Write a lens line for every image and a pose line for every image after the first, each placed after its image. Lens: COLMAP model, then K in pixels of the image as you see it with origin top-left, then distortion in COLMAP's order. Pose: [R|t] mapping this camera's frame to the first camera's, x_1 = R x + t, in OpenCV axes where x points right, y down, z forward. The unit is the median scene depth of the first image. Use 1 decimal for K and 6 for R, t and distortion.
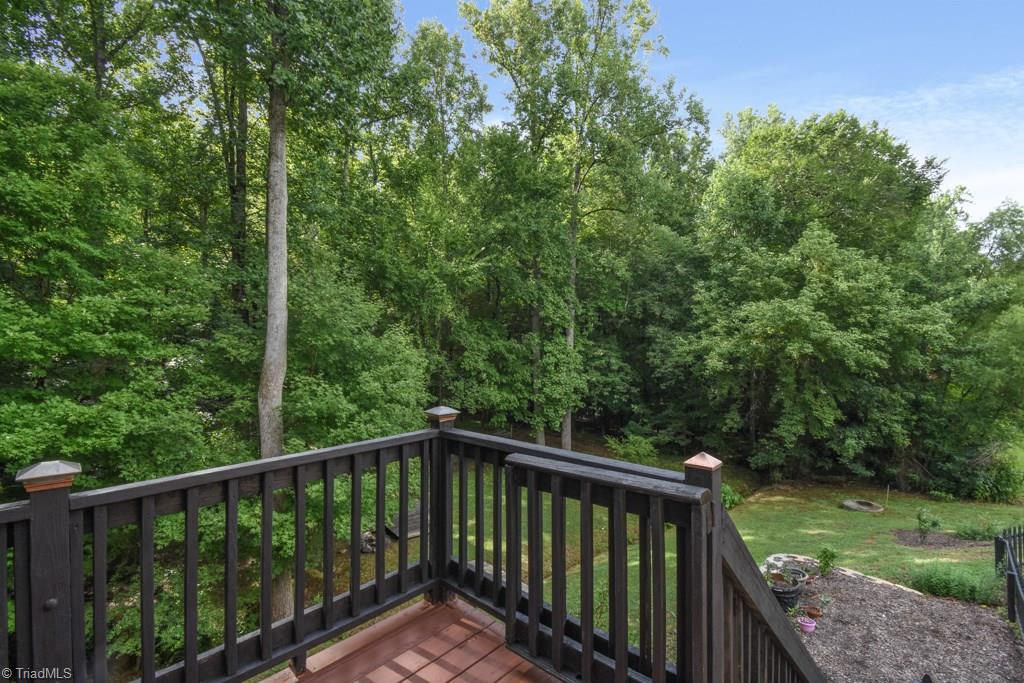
lens RADIAL K [[456.2, 0, 502.8], [0, 456.2, 351.8], [0, 0, 1]] dist [-0.034021, -0.006669]
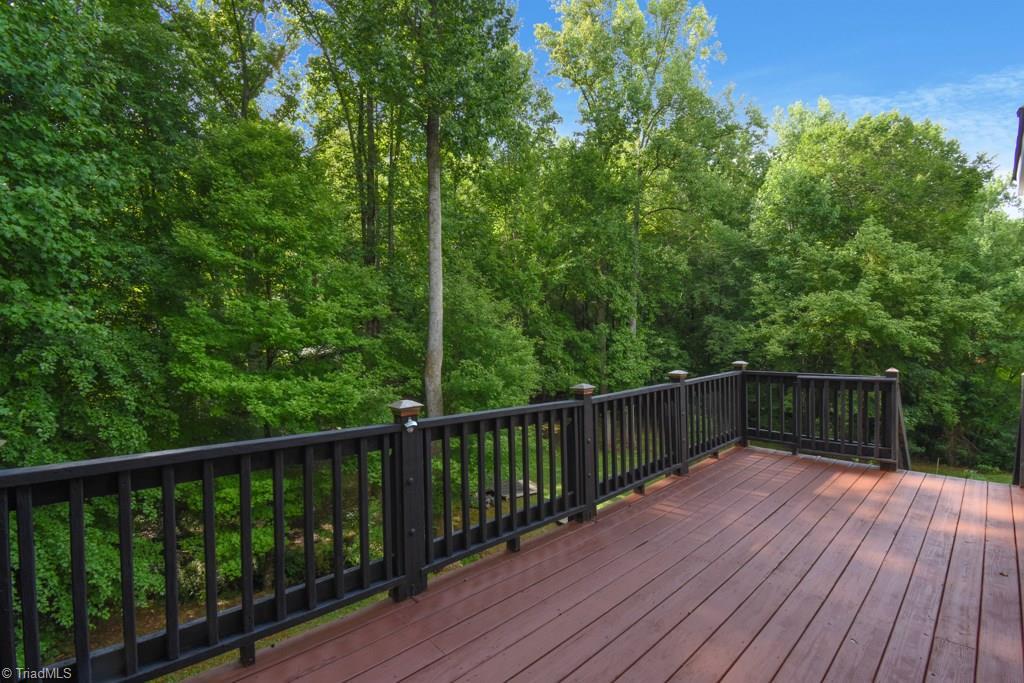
lens RADIAL K [[456.2, 0, 491.4], [0, 456.2, 354.8], [0, 0, 1]] dist [-0.034021, -0.006669]
pose [[0.996893, -0.008182, -0.078338, -0.126125], [0.010326, 0.999582, 0.026999, 0.002069], [0.078085, -0.027724, 0.996561, -0.136652]]
